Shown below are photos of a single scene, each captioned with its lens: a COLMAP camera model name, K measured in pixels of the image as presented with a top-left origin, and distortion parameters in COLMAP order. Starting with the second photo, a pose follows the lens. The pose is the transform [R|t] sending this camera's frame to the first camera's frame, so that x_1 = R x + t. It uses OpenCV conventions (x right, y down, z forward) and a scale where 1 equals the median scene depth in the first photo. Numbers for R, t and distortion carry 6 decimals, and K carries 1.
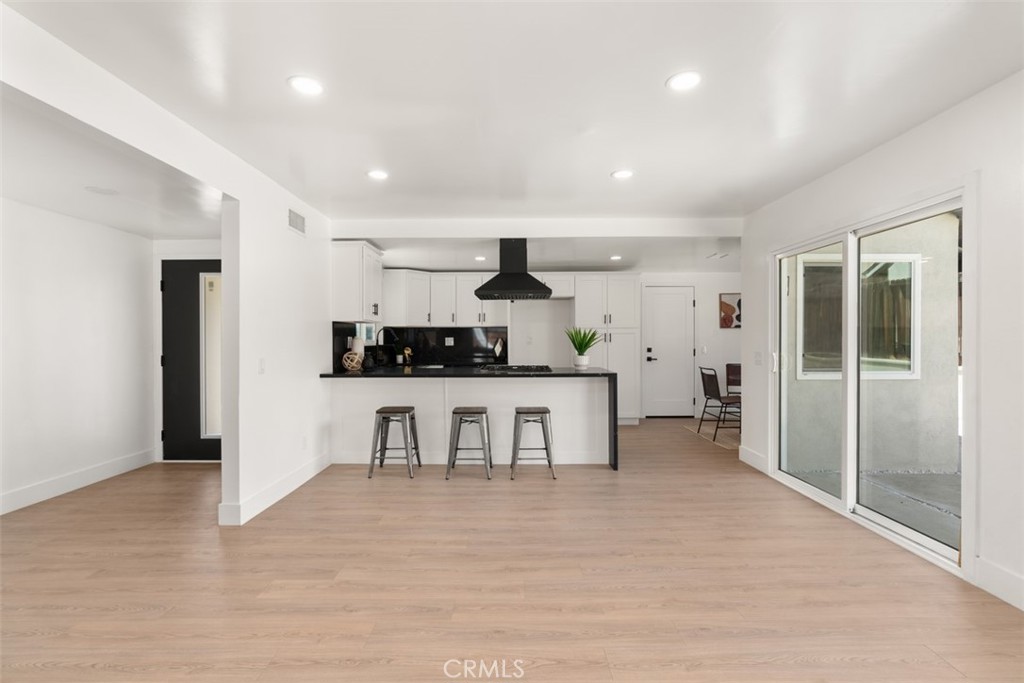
lens RADIAL K [[462.7, 0, 515.8], [0, 462.7, 340.5], [0, 0, 1]] dist [-0.011923, 0.003508]
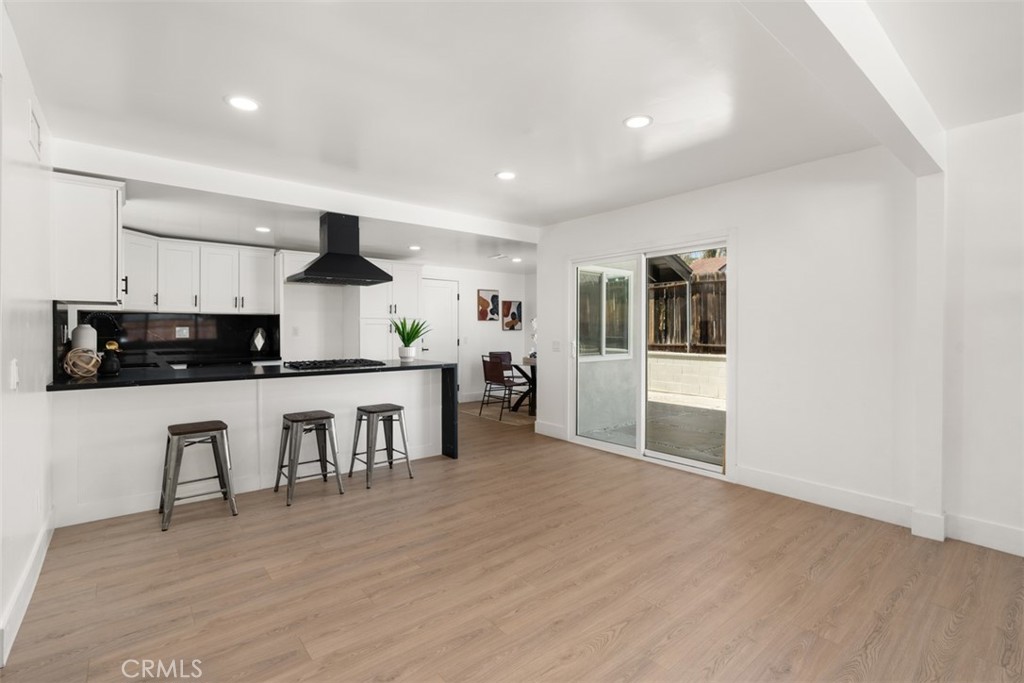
lens RADIAL K [[462.7, 0, 518.7], [0, 462.7, 336.8], [0, 0, 1]] dist [-0.011923, 0.003508]
pose [[0.767716, -0.006067, 0.640762, -0.310990], [-0.002420, 0.999921, 0.012367, -0.001855], [-0.640786, -0.011045, 0.767640, 0.120681]]
